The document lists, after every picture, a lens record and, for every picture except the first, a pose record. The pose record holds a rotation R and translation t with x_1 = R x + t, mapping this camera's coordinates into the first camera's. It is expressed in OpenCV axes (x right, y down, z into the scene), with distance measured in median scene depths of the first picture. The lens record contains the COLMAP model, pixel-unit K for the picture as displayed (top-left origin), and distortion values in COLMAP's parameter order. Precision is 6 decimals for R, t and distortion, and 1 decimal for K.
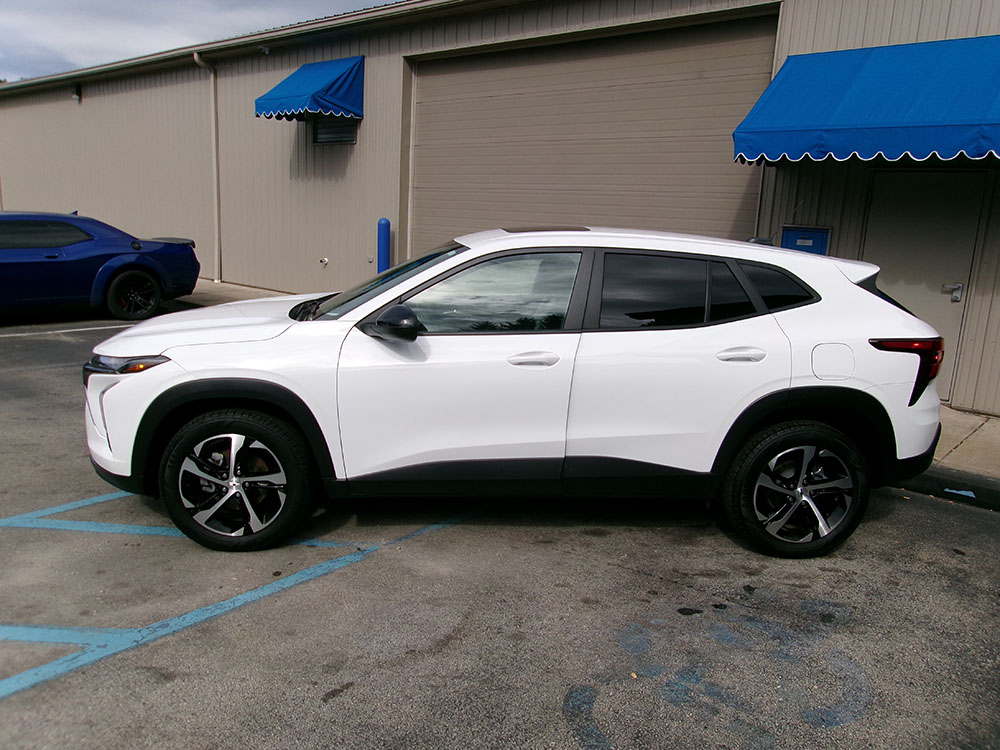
lens RADIAL K [[777.3, 0, 508.3], [0, 777.3, 378.0], [0, 0, 1]] dist [-0.040443, 0.081799]
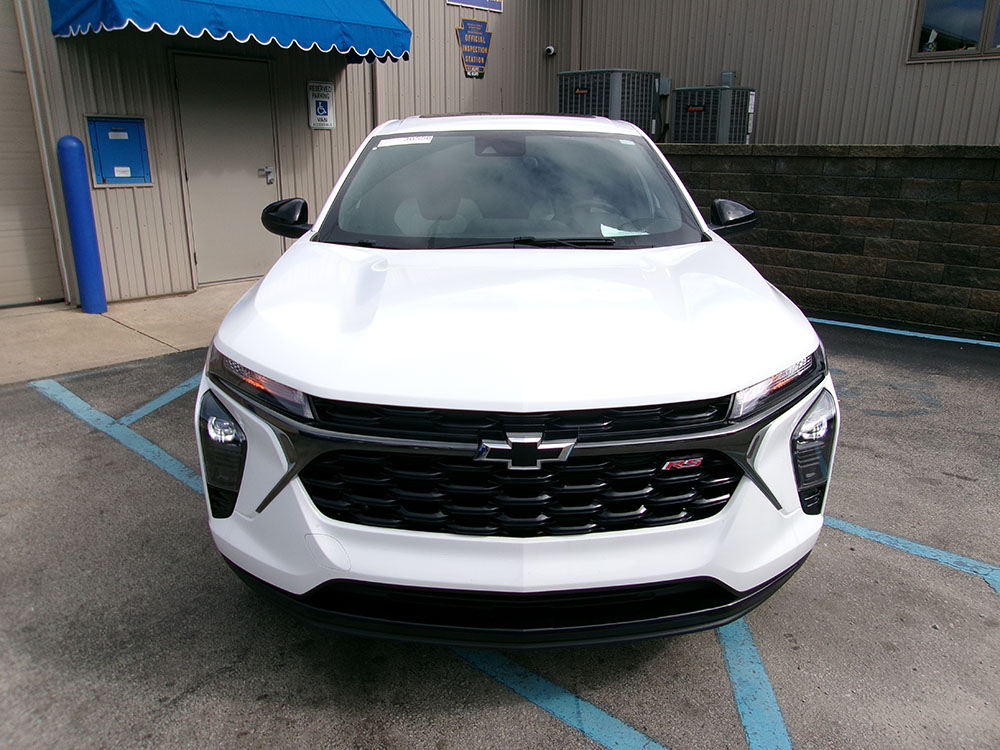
lens RADIAL K [[777.3, 0, 508.3], [0, 777.3, 378.0], [0, 0, 1]] dist [-0.040443, 0.081799]
pose [[0.043000, -0.332929, 0.941971, -1.031358], [0.208911, 0.924996, 0.317393, -0.231526], [-0.976989, 0.183140, 0.109328, 1.136912]]
